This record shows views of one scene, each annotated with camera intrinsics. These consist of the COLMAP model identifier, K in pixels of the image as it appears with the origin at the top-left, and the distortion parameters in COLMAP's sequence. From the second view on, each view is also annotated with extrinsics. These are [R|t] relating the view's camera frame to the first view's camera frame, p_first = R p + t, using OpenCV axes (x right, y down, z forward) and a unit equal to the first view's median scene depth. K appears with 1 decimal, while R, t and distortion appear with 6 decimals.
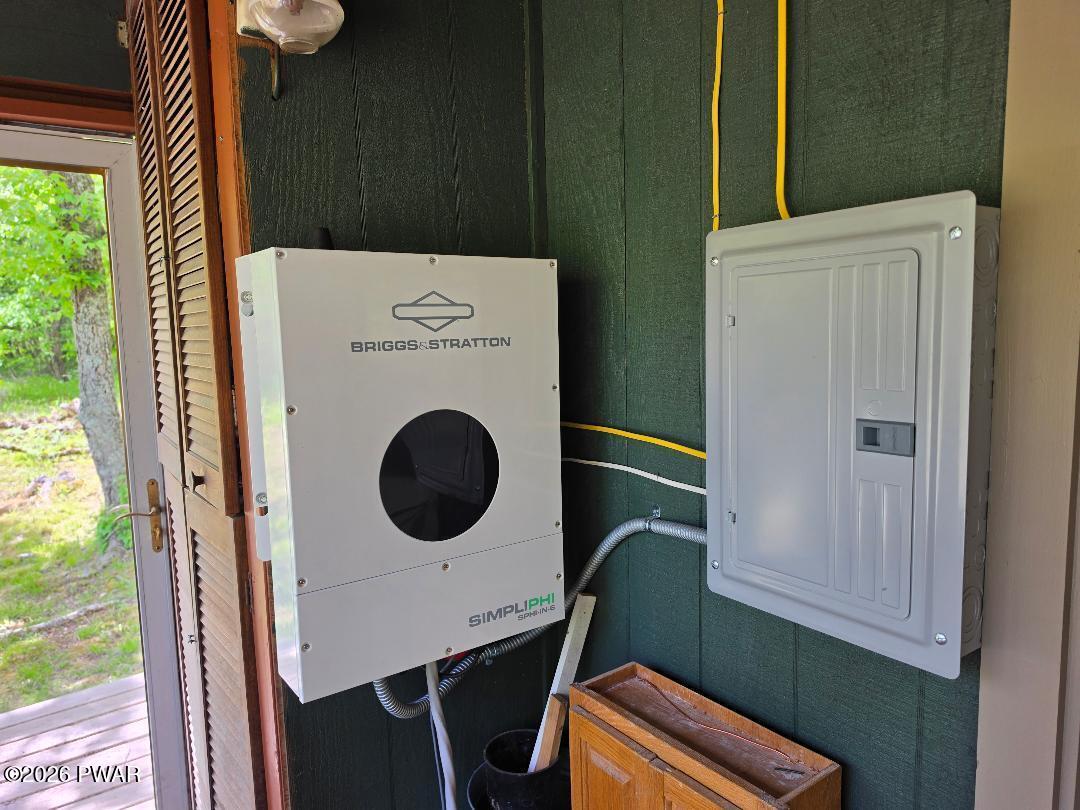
lens RADIAL K [[718.7, 0, 540.0], [0, 718.7, 405.0], [0, 0, 1]] dist [0.005727, 0.001571]
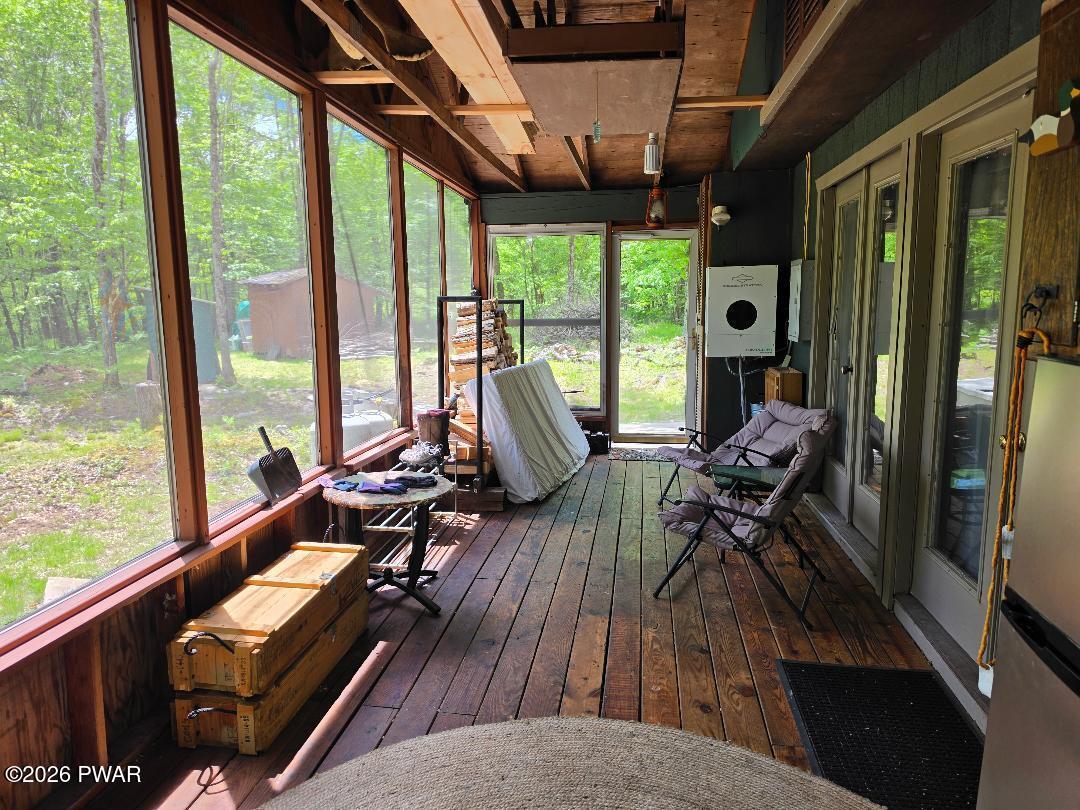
lens RADIAL K [[718.7, 0, 540.0], [0, 718.7, 405.0], [0, 0, 1]] dist [0.005727, 0.001571]
pose [[0.711778, 0.125603, -0.691083, 0.662359], [-0.090423, 0.992080, 0.087178, 0.116818], [0.696560, 0.000438, 0.717499, -0.967293]]
